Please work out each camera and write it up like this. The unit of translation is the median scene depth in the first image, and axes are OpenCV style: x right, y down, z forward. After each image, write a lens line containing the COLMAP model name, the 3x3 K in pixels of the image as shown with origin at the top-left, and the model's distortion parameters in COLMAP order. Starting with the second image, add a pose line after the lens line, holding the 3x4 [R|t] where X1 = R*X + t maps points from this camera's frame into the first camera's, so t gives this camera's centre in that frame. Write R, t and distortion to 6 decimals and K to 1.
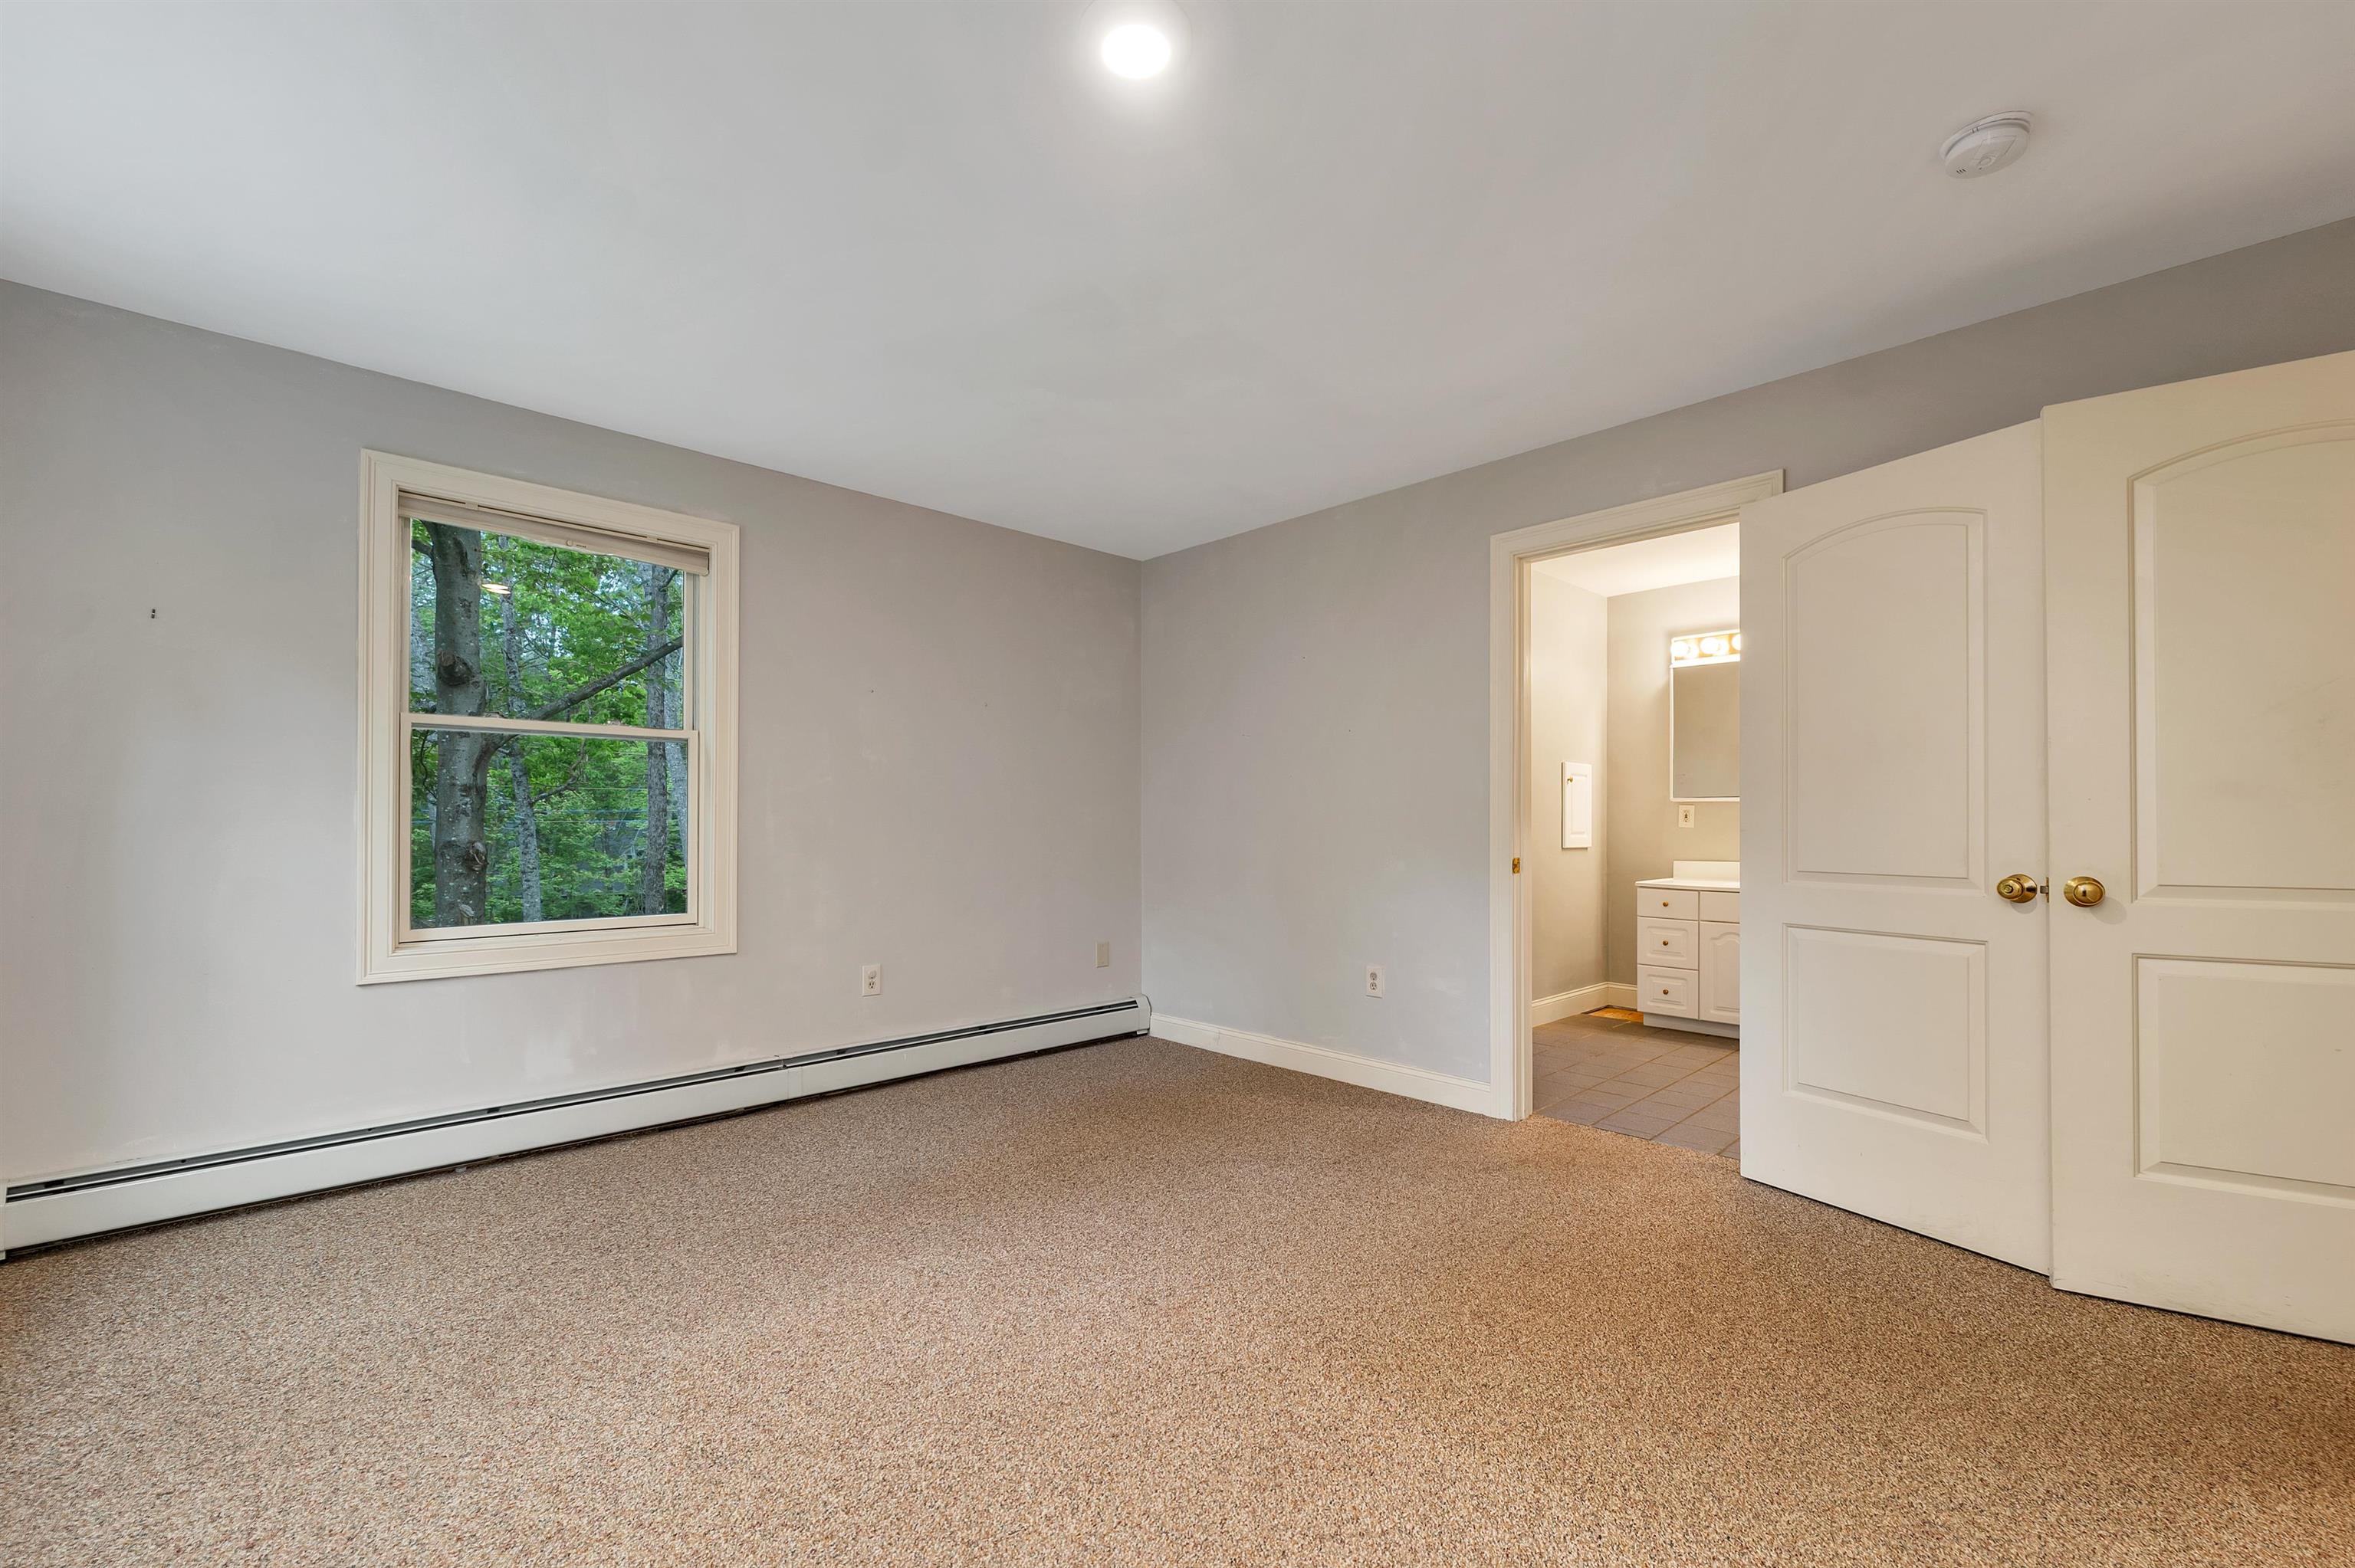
lens RADIAL K [[983.7, 0, 1186.7], [0, 983.7, 818.8], [0, 0, 1]] dist [-0.000234, 0.000009]
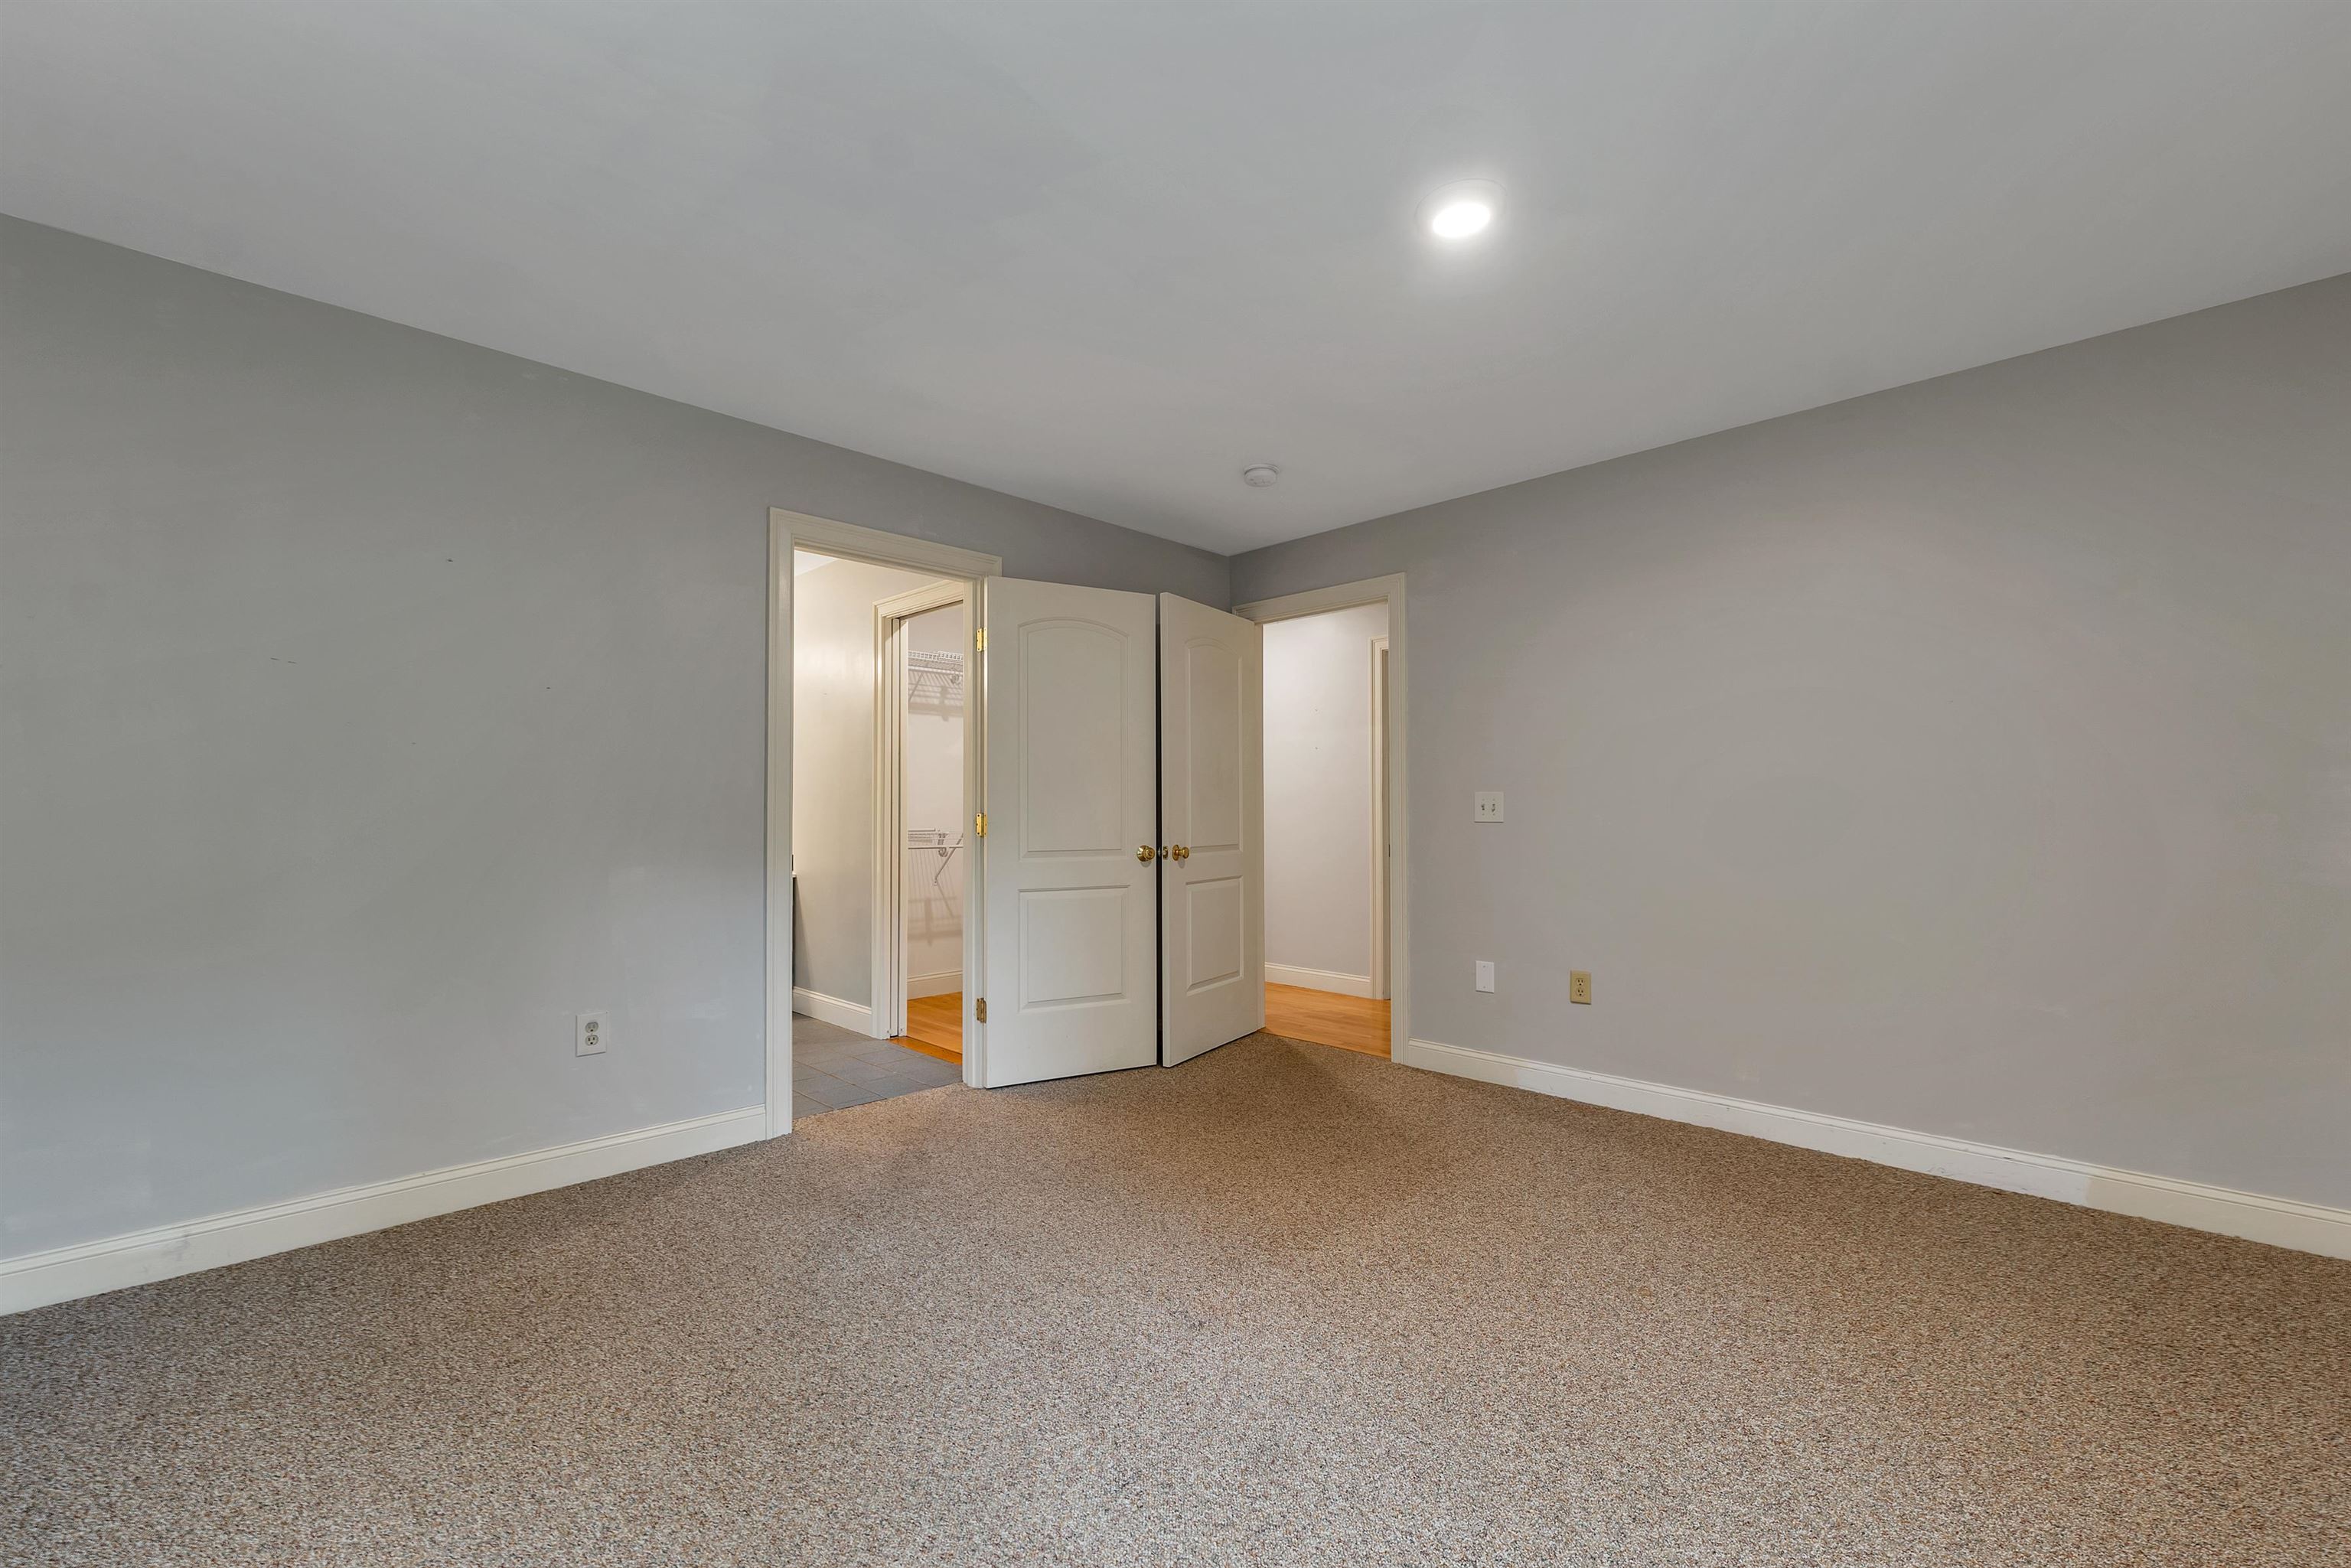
lens RADIAL K [[976.2, 0, 1173.1], [0, 976.2, 789.7], [0, 0, 1]] dist [0.000816, -0.000038]
pose [[-0.005198, 0.023279, 0.999715, -0.666148], [-0.002574, 0.999725, -0.023293, -0.002084], [-0.999983, -0.002695, -0.005137, 0.688875]]
